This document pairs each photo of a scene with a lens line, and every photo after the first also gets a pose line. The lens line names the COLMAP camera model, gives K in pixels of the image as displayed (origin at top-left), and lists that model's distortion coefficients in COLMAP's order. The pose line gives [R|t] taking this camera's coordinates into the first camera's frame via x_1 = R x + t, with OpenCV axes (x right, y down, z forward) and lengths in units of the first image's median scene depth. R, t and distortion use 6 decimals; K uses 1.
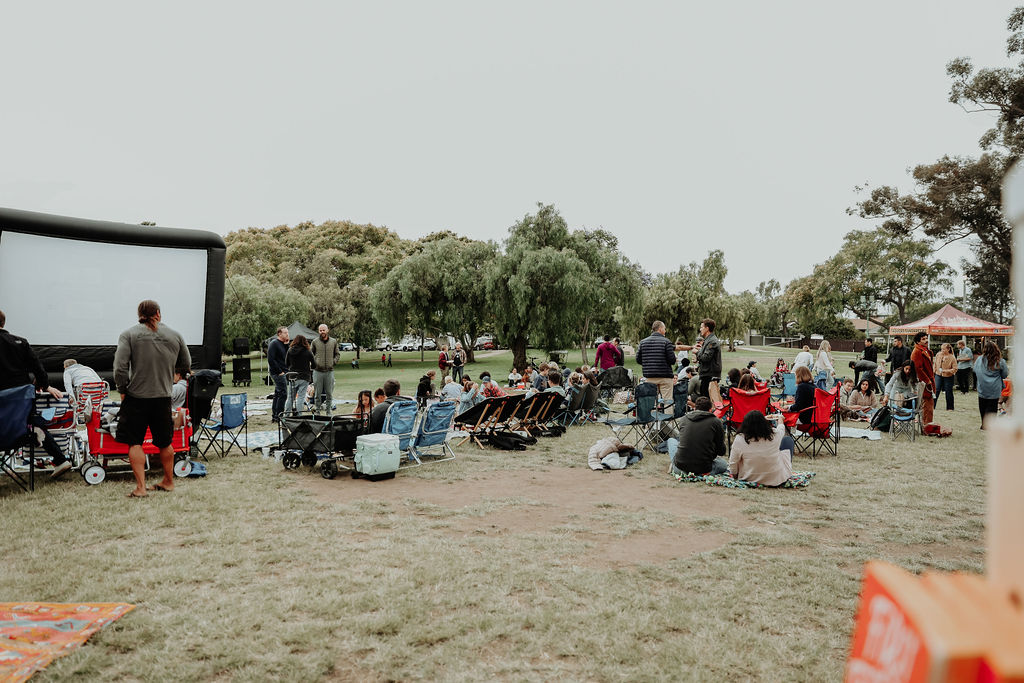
lens RADIAL K [[689.7, 0, 515.2], [0, 689.7, 329.1], [0, 0, 1]] dist [-0.108305, 0.082282]
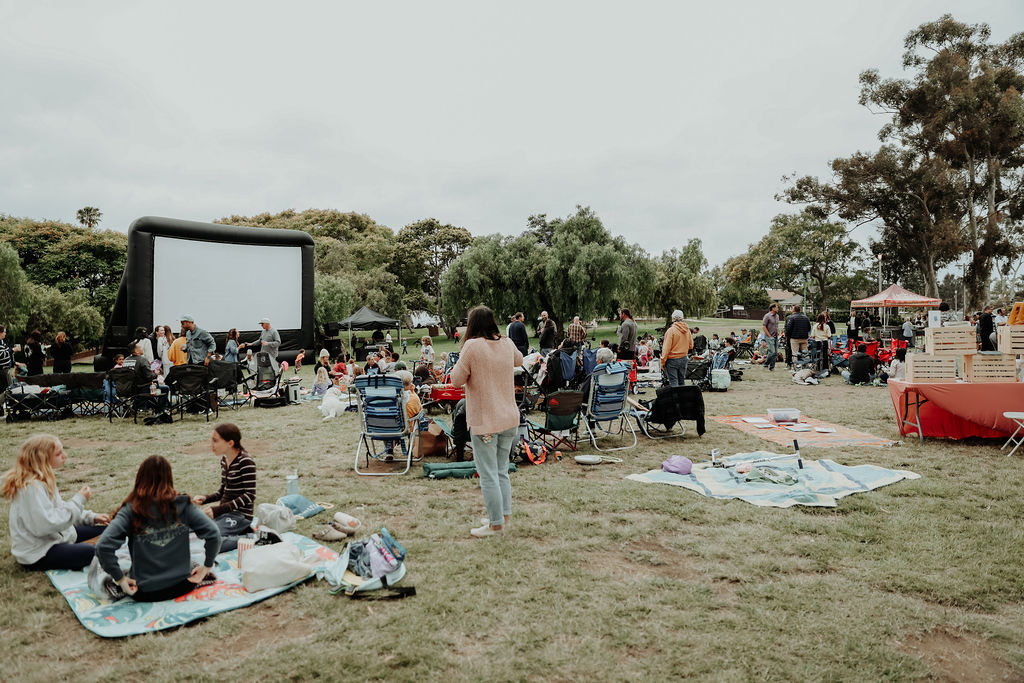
lens RADIAL K [[689.7, 0, 515.2], [0, 689.7, 329.1], [0, 0, 1]] dist [-0.108305, 0.082282]
pose [[0.990999, -0.028008, 0.130906, -0.110260], [0.023402, 0.999056, 0.036591, -0.004603], [-0.131807, -0.033198, 0.990719, -0.096138]]
